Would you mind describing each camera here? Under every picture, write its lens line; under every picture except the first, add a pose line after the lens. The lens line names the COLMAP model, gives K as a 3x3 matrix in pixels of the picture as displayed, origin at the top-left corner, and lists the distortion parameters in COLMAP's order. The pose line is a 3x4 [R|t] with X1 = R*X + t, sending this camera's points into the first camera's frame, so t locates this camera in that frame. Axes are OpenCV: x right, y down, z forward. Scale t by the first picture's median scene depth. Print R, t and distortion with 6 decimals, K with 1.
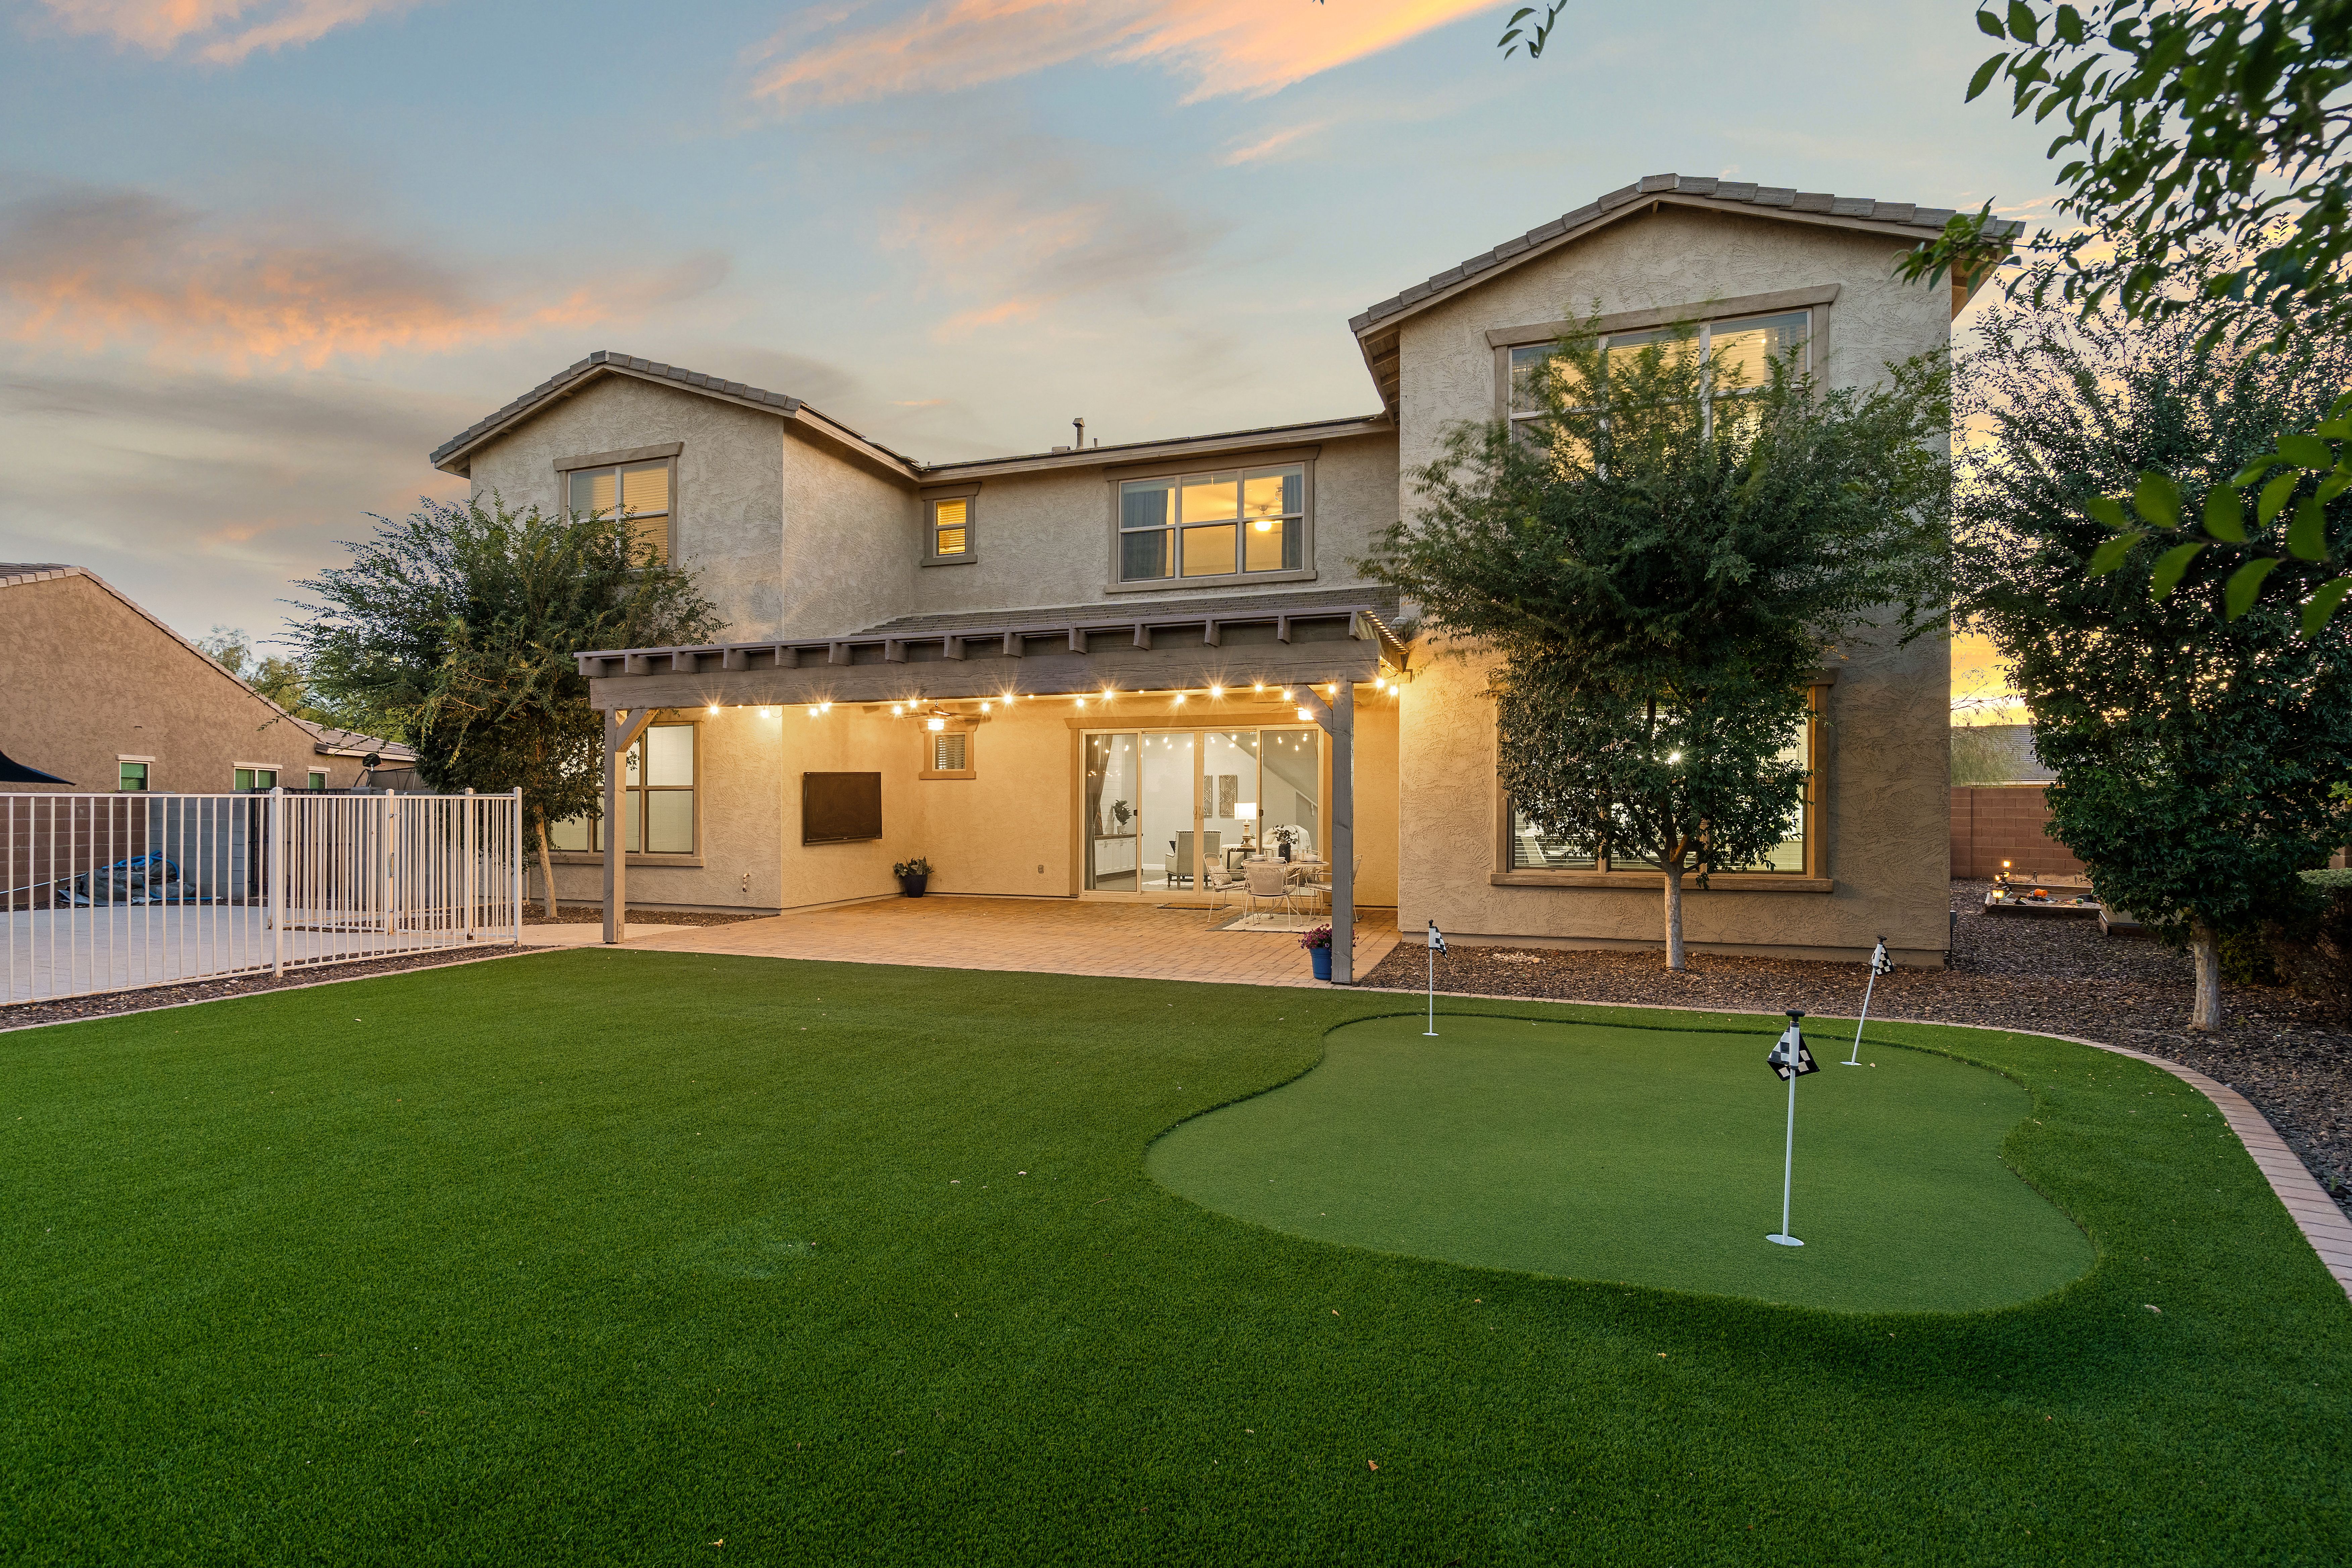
lens RADIAL K [[1132.6, 0, 1175.2], [0, 1132.6, 831.3], [0, 0, 1]] dist [-0.001867, 0.000152]
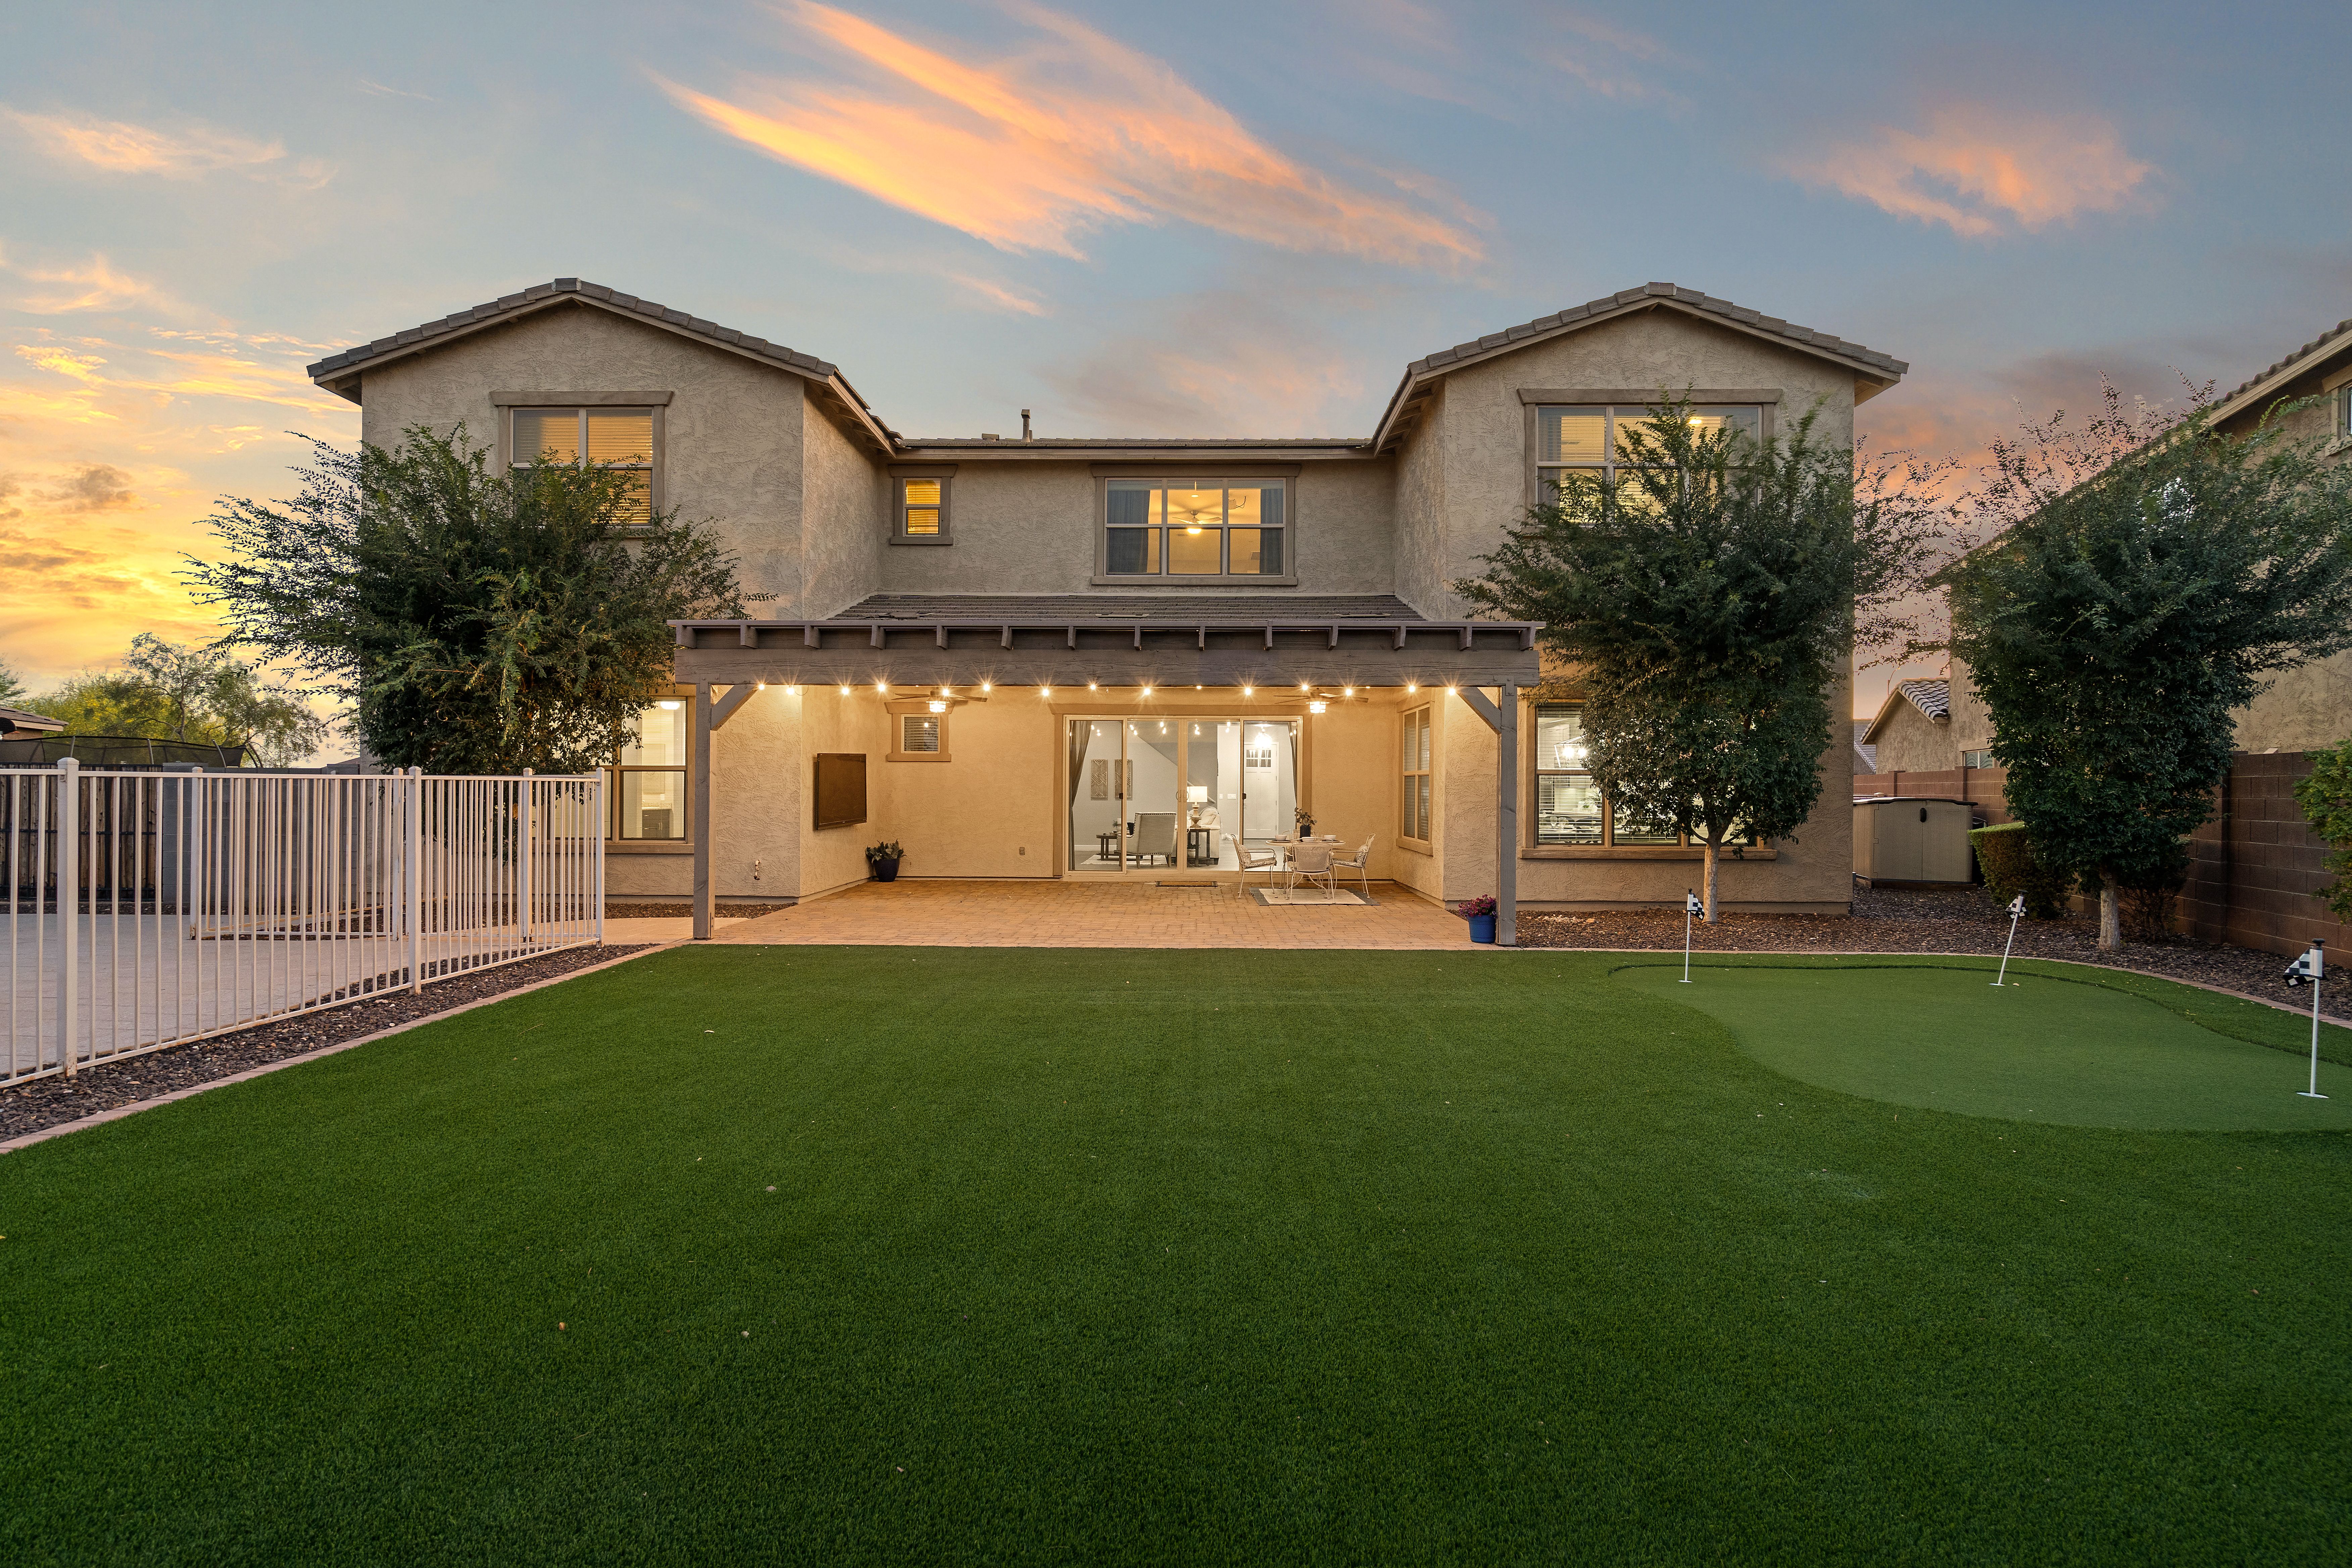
lens RADIAL K [[1084.8, 0, 1171.6], [0, 1084.8, 811.9], [0, 0, 1]] dist [-0.000974, 0.000242]
pose [[0.946370, -0.003108, 0.323069, -0.339565], [0.002741, 0.999995, 0.001590, -0.003340], [-0.323072, -0.000620, 0.946374, 0.037313]]
